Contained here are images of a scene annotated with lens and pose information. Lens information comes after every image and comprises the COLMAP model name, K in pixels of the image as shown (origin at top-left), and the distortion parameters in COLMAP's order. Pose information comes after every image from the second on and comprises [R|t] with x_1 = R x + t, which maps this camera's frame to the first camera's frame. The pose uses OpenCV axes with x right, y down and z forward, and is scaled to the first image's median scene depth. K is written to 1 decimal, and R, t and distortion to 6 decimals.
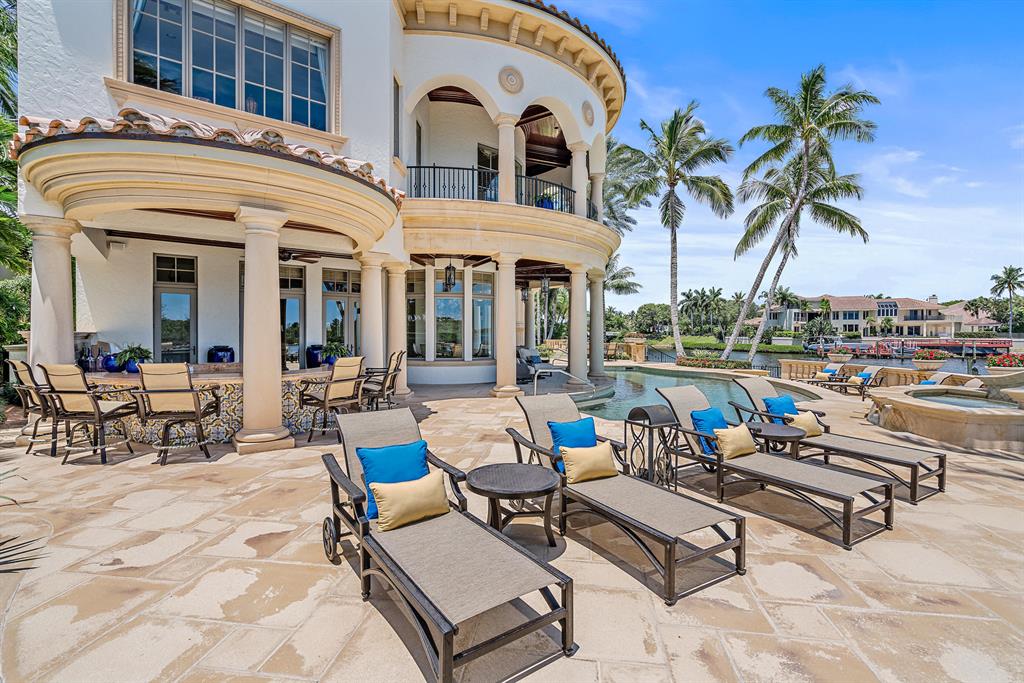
lens RADIAL K [[464.5, 0, 512.0], [0, 464.5, 341.5], [0, 0, 1]] dist [-0.000106, 0.000369]
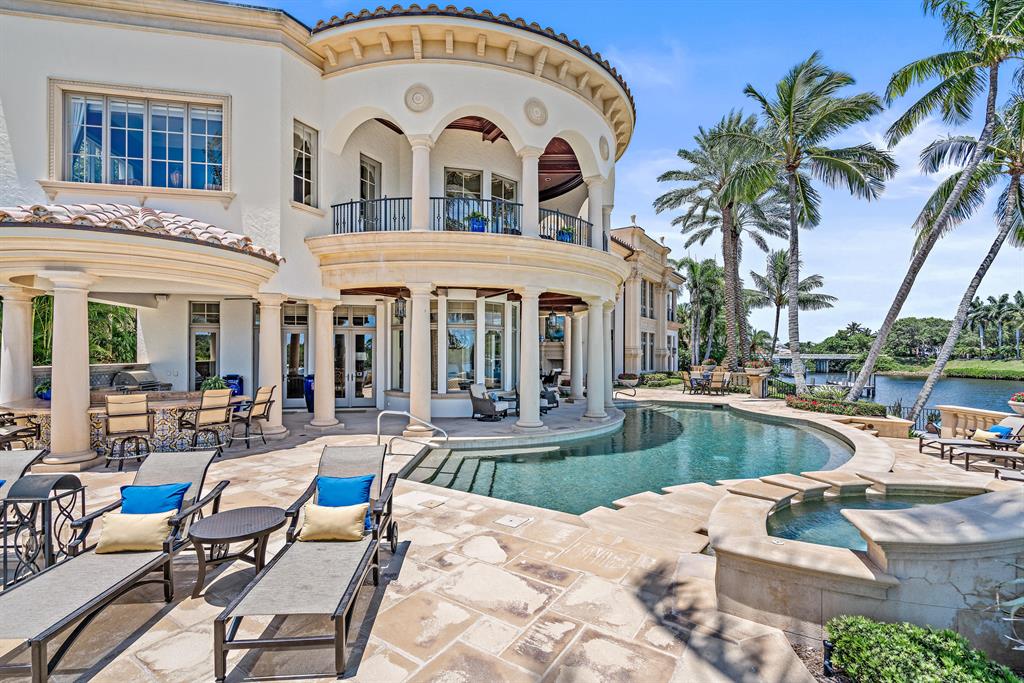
lens RADIAL K [[469.5, 0, 511.1], [0, 469.5, 357.5], [0, 0, 1]] dist [0.001565, -0.000198]
pose [[0.896204, 0.003449, -0.443629, 0.259635], [-0.008688, 0.999914, -0.009777, -0.014142], [0.443558, 0.012617, 0.896157, 0.105430]]
